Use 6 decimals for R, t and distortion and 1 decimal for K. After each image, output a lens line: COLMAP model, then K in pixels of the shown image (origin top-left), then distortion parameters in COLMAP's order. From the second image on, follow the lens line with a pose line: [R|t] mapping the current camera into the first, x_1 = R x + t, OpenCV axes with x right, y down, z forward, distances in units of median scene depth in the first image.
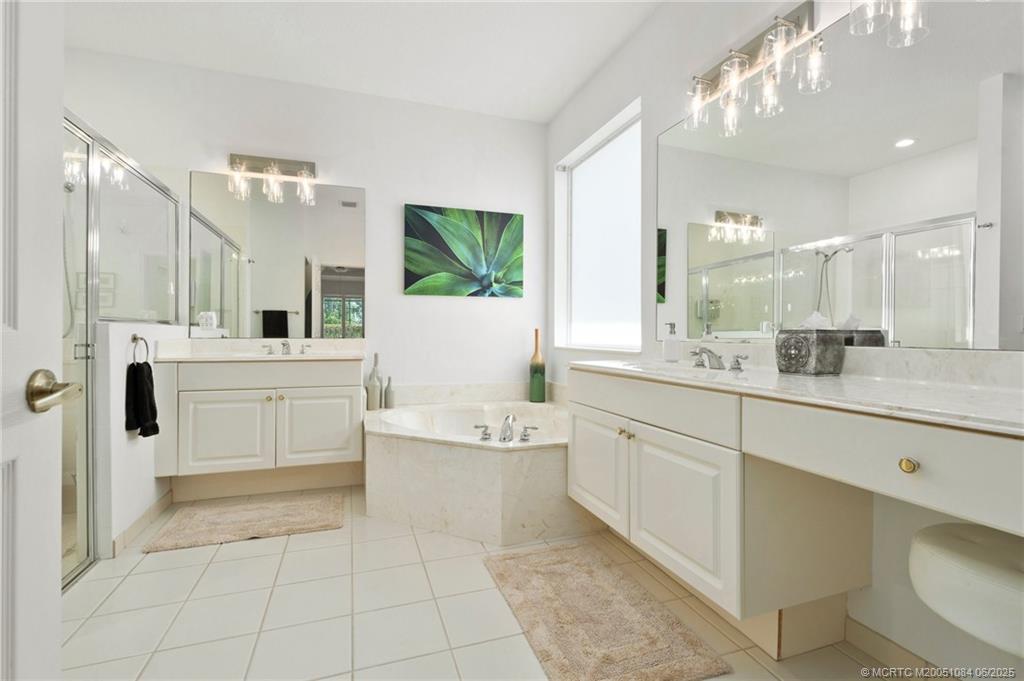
lens RADIAL K [[454.2, 0, 506.3], [0, 454.2, 335.6], [0, 0, 1]] dist [-0.006469, 0.001827]
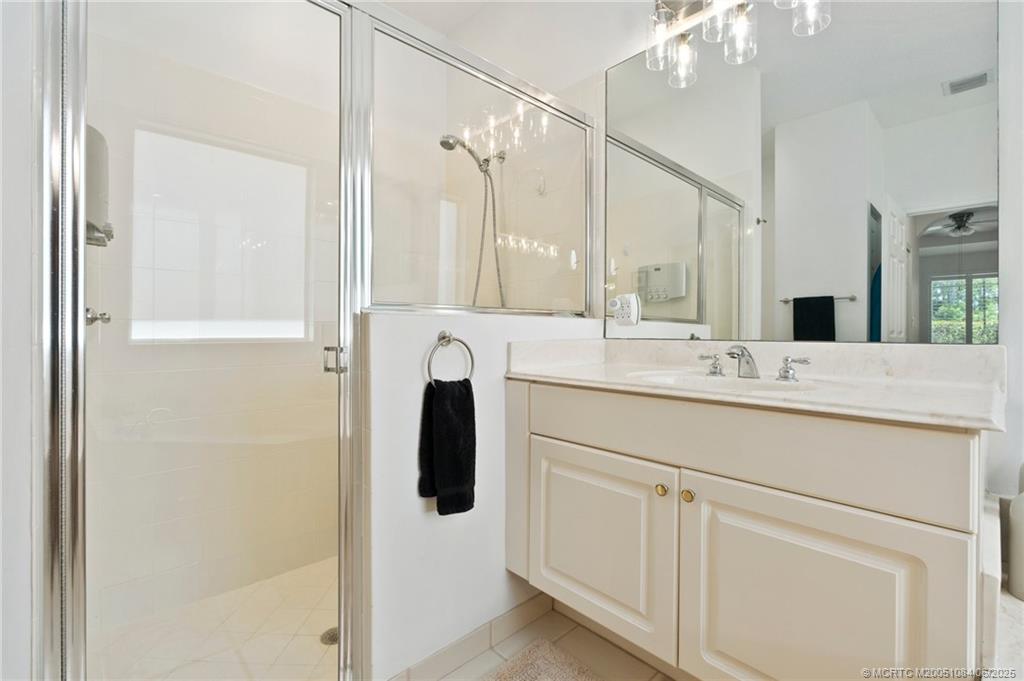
lens RADIAL K [[454.2, 0, 509.4], [0, 454.2, 333.5], [0, 0, 1]] dist [-0.006469, 0.001827]
pose [[0.407278, -0.002524, -0.913301, -0.161149], [-0.004702, 0.999977, -0.004861, 0.001490], [0.913292, 0.006274, 0.407256, 0.548616]]
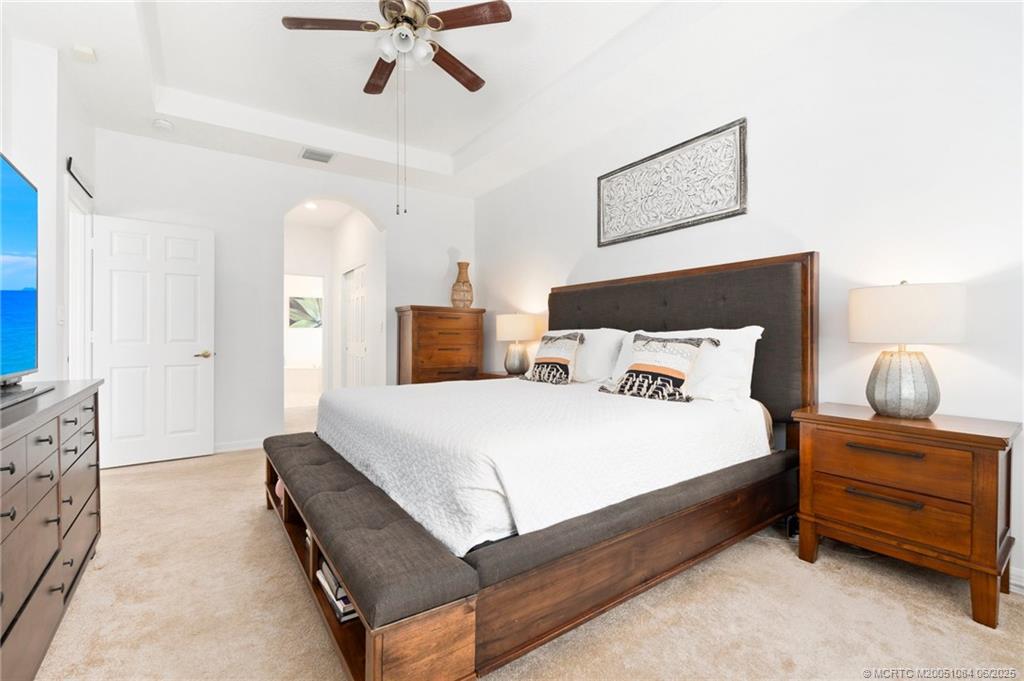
lens RADIAL K [[454.2, 0, 506.7], [0, 454.2, 338.9], [0, 0, 1]] dist [-0.006469, 0.001827]
pose [[0.964502, 0.002141, 0.264067, 0.354703], [-0.001491, 0.999995, -0.002663, -0.012294], [-0.264072, 0.002175, 0.964501, -2.200271]]
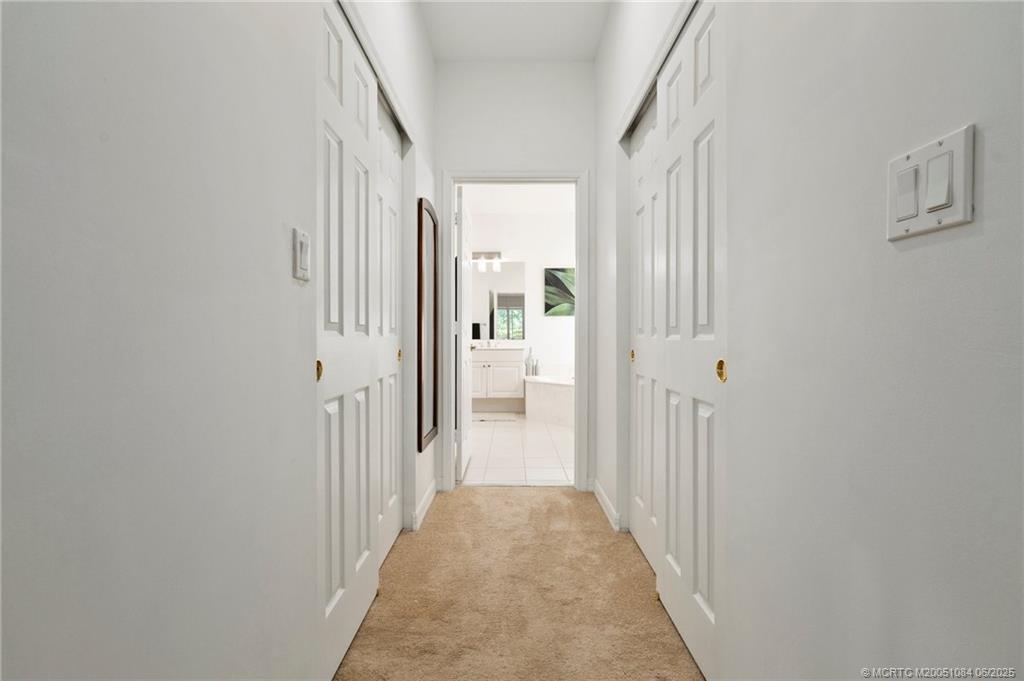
lens RADIAL K [[454.2, 0, 514.2], [0, 454.2, 338.5], [0, 0, 1]] dist [-0.006469, 0.001827]
pose [[0.947733, -0.002777, -0.319053, 0.256317], [0.003341, 0.999994, 0.001223, -0.000558], [0.319048, -0.002225, 0.947736, -0.829539]]
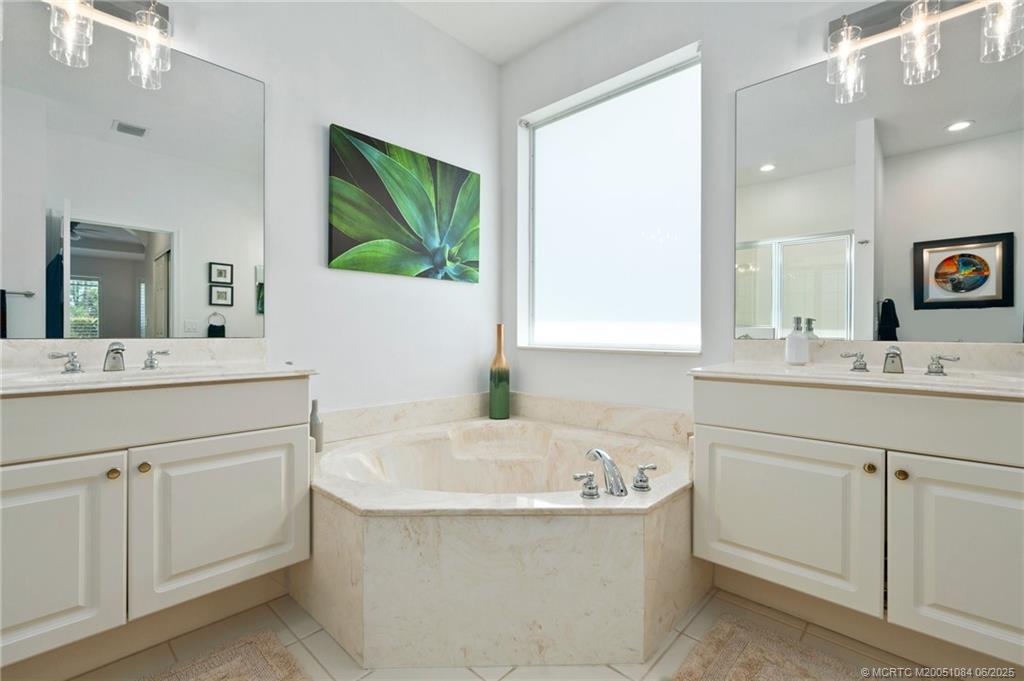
lens RADIAL K [[454.2, 0, 506.9], [0, 454.2, 334.1], [0, 0, 1]] dist [-0.006469, 0.001827]
pose [[0.886515, -0.001293, 0.462699, -0.297144], [0.000402, 0.999998, 0.002026, 0.000289], [-0.462700, -0.001610, 0.886513, 0.327533]]
